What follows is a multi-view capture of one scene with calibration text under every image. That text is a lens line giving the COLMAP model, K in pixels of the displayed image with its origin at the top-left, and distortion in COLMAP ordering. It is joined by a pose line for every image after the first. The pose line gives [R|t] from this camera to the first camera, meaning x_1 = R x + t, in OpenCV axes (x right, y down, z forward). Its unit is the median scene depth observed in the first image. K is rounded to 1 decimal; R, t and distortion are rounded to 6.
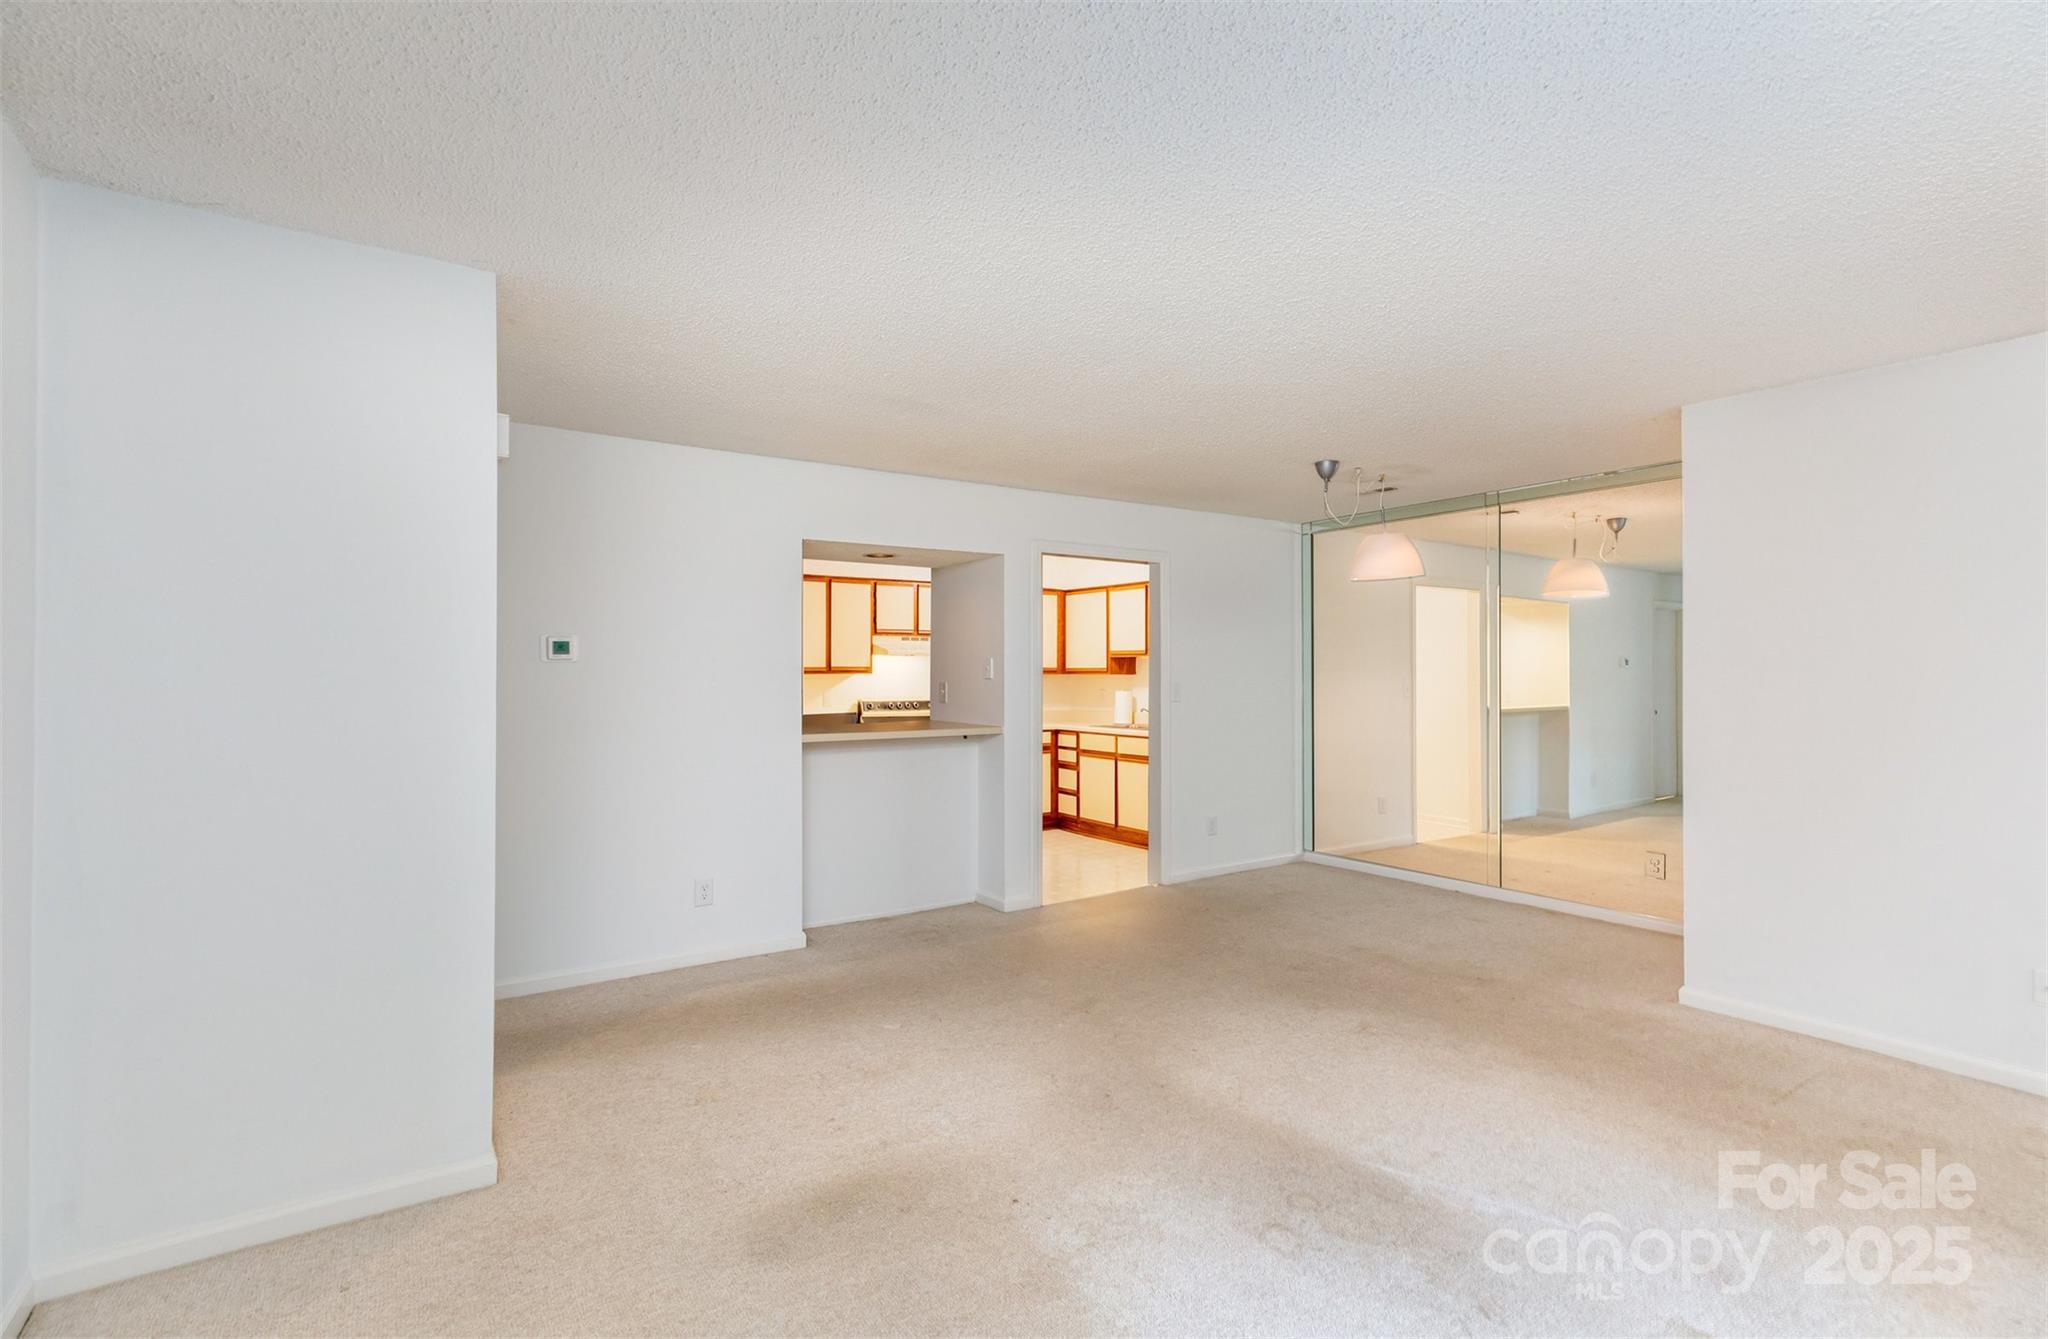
lens RADIAL K [[927.7, 0, 1024.0], [0, 927.7, 669.5], [0, 0, 1]] dist [0.000722, -0.000097]
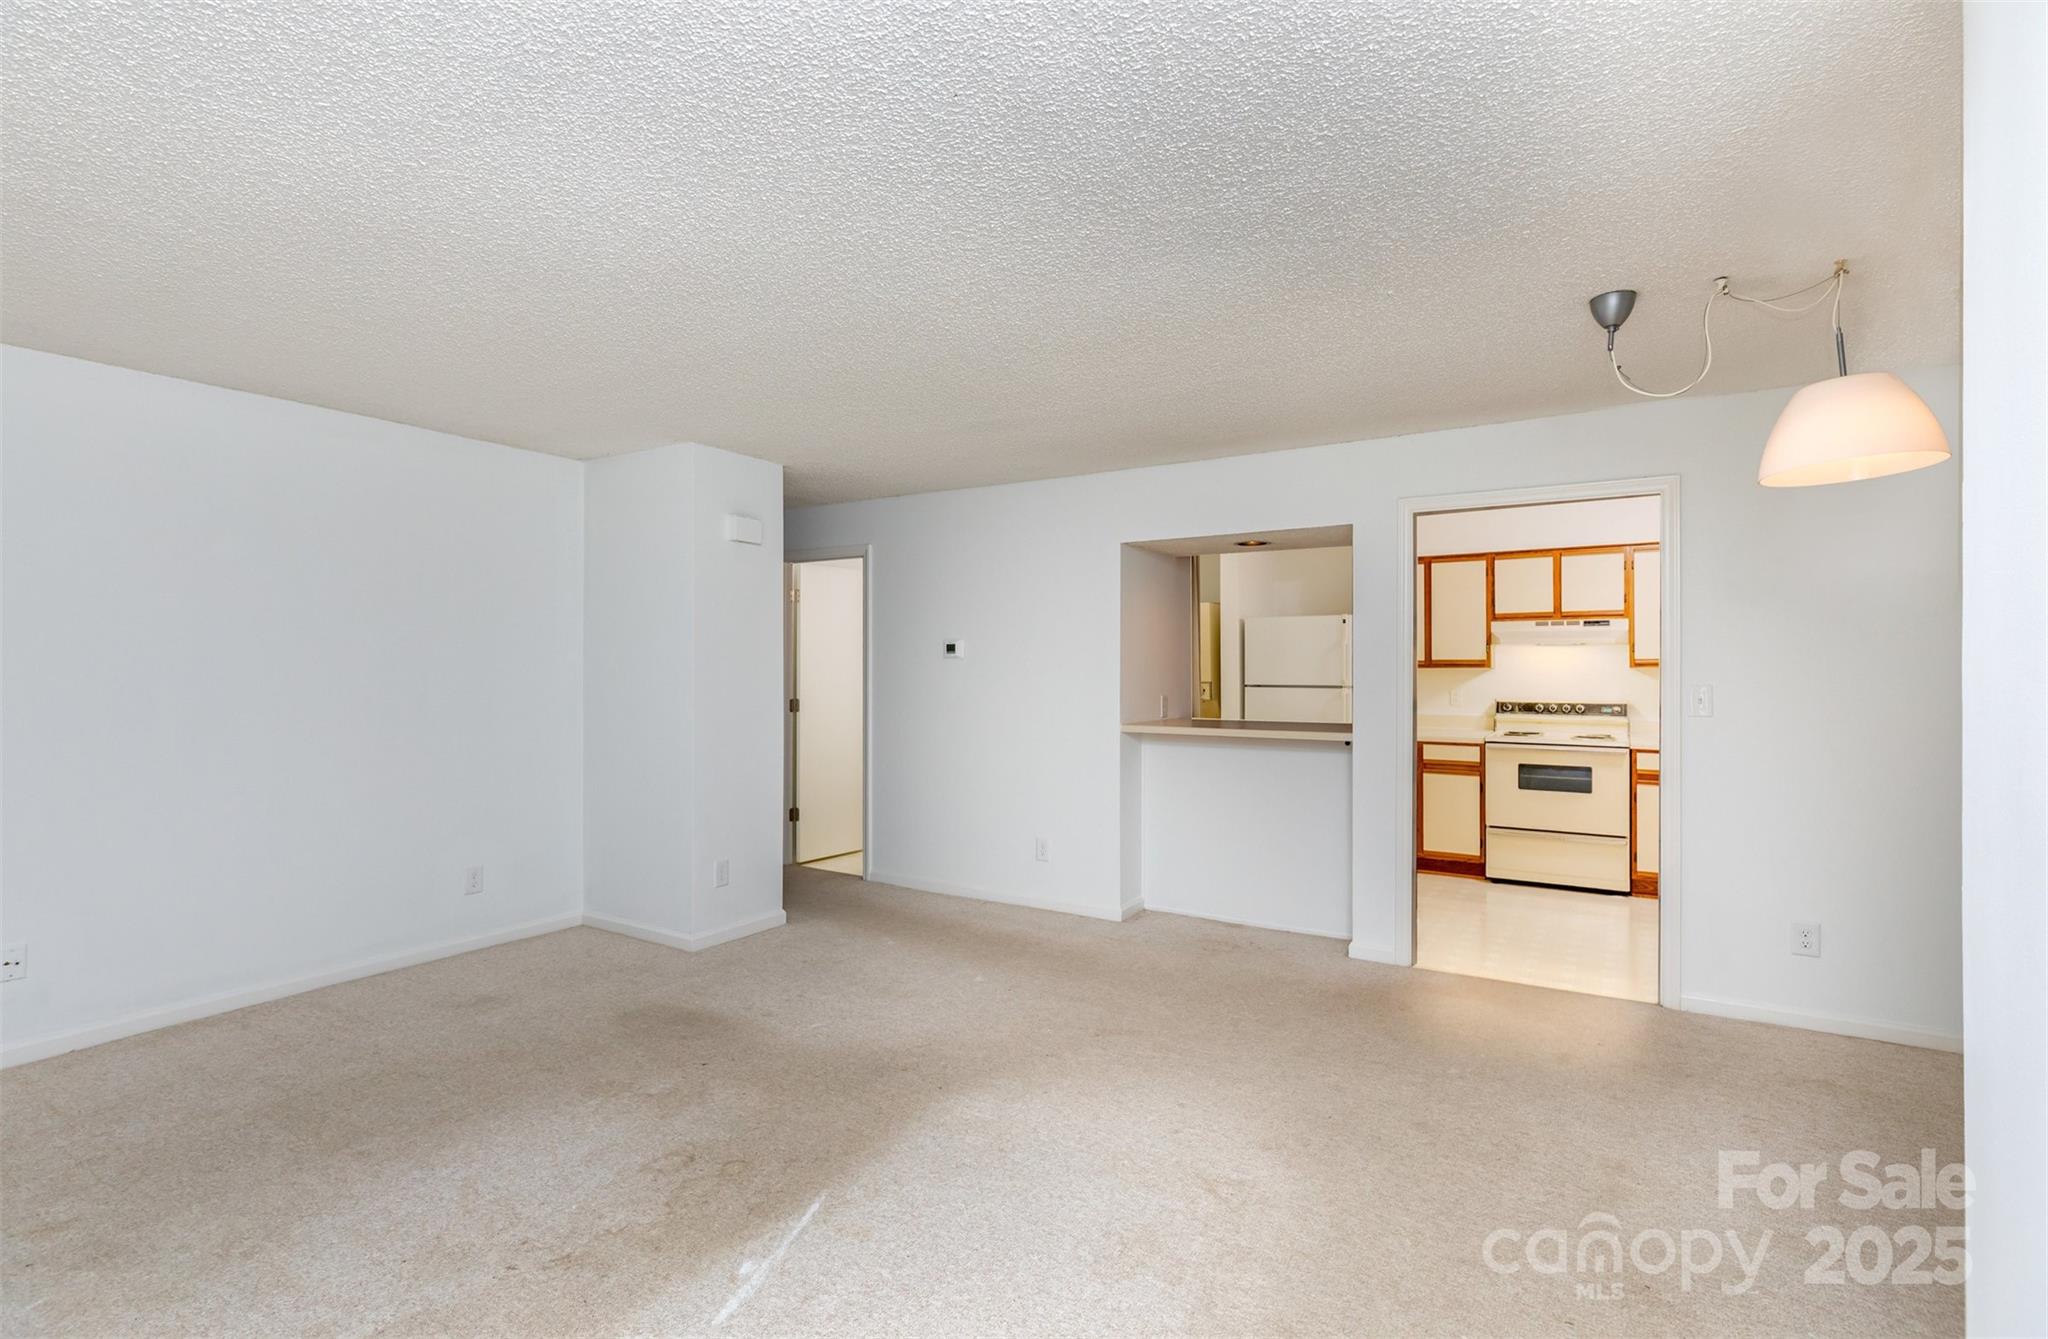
lens RADIAL K [[971.3, 0, 1024.0], [0, 971.3, 669.5], [0, 0, 1]] dist [0.012473, -0.000009]
pose [[0.407079, 0.003921, -0.913384, 0.729263], [0.002117, 0.999984, 0.005236, 0.000514], [0.913390, -0.004065, 0.407065, 0.428734]]
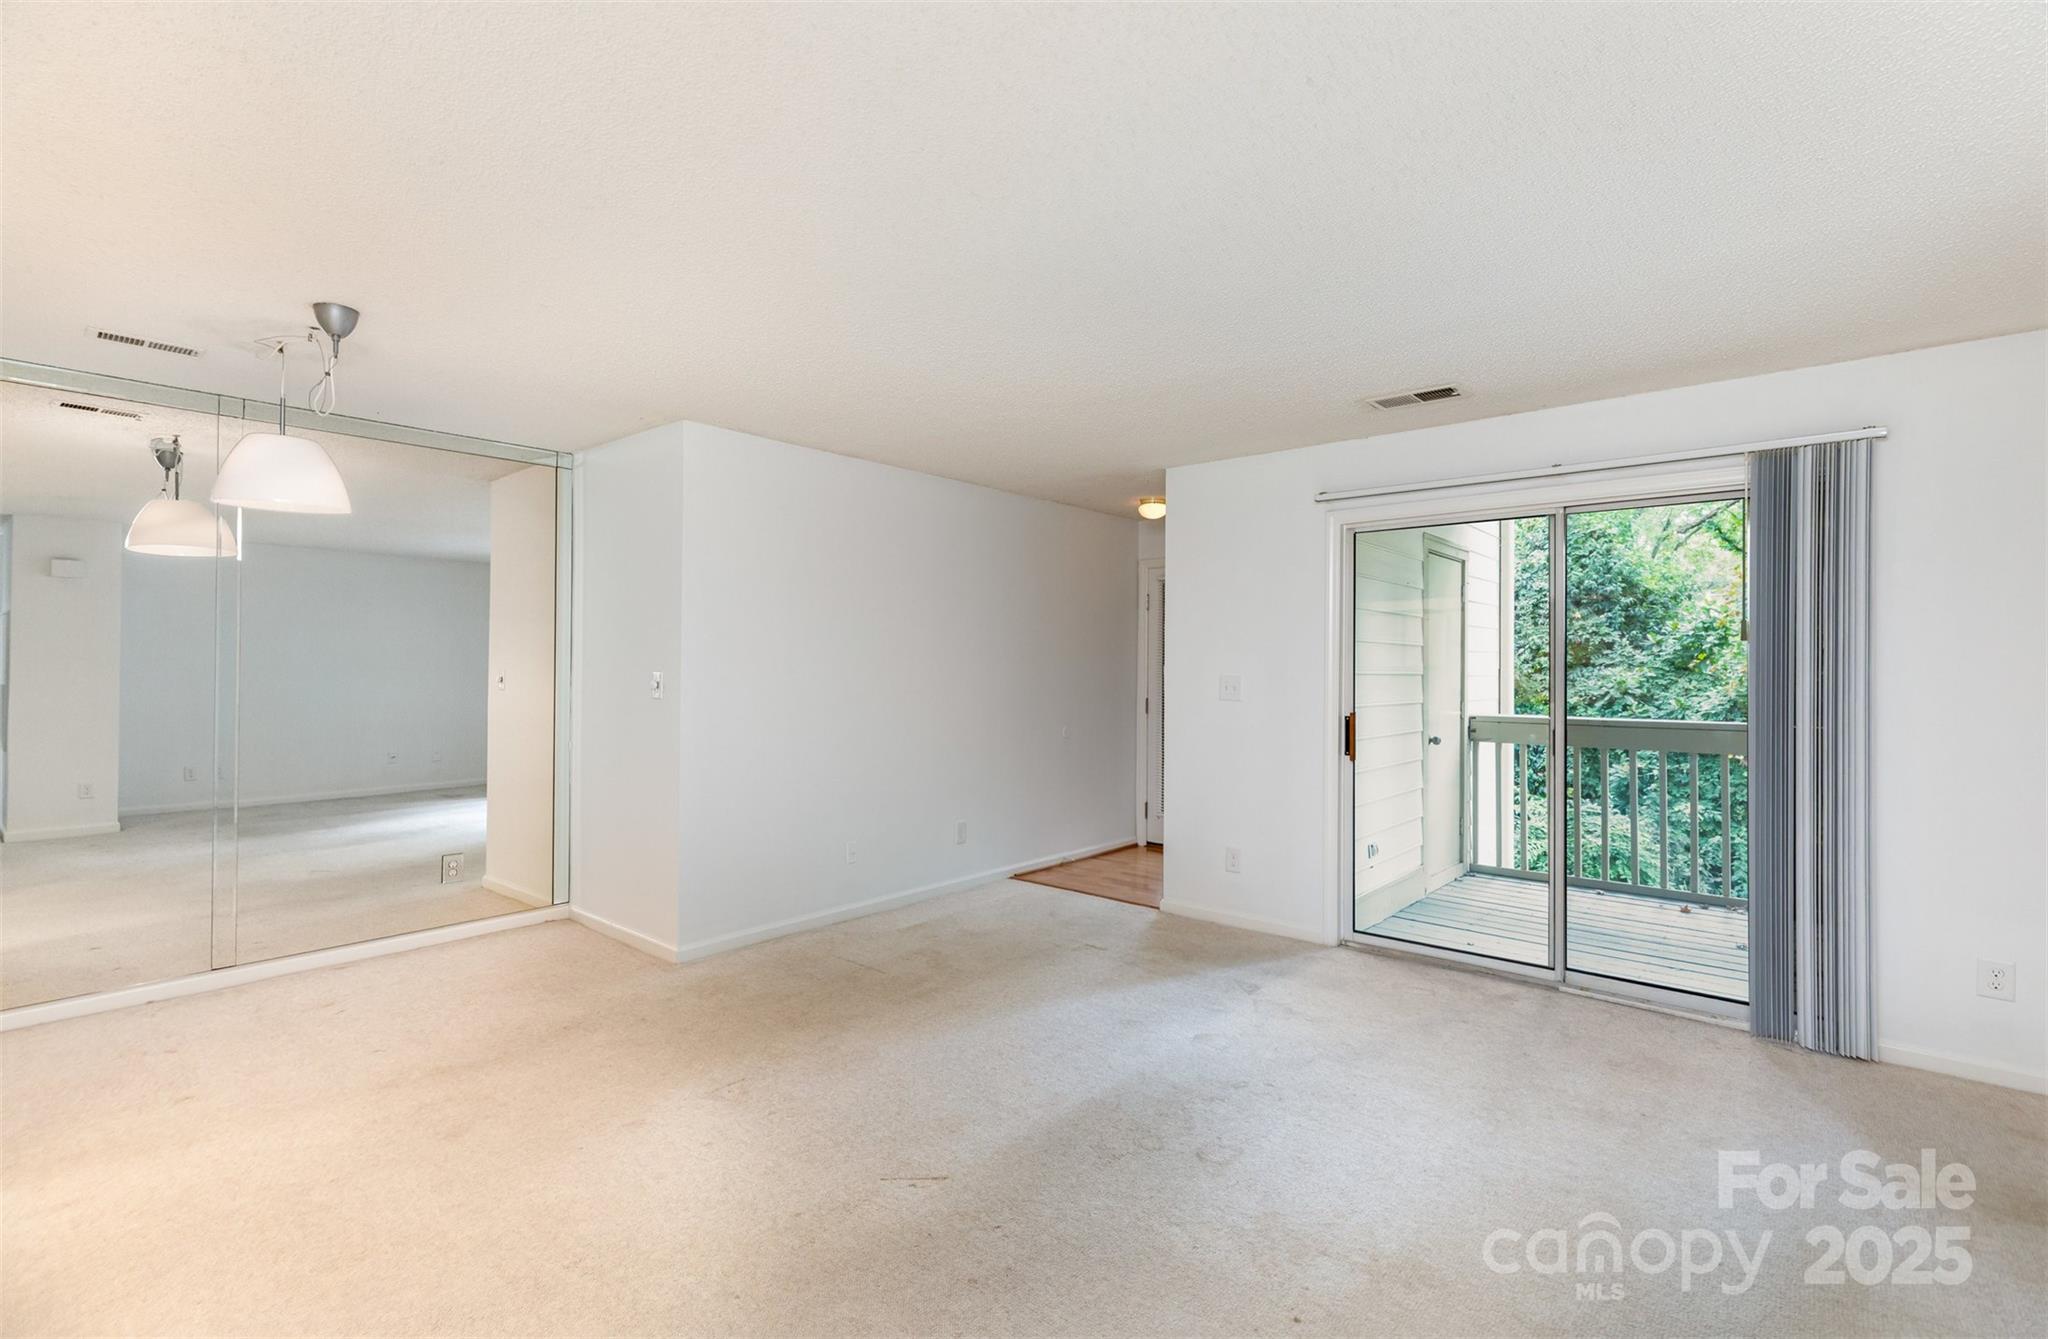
lens RADIAL K [[927.7, 0, 1024.0], [0, 927.7, 669.5], [0, 0, 1]] dist [0.000722, -0.000097]
pose [[-0.241525, -0.010211, 0.970341, -0.367249], [-0.010703, 0.999912, 0.007858, 0.000496], [-0.970336, -0.008487, -0.241613, 0.713768]]
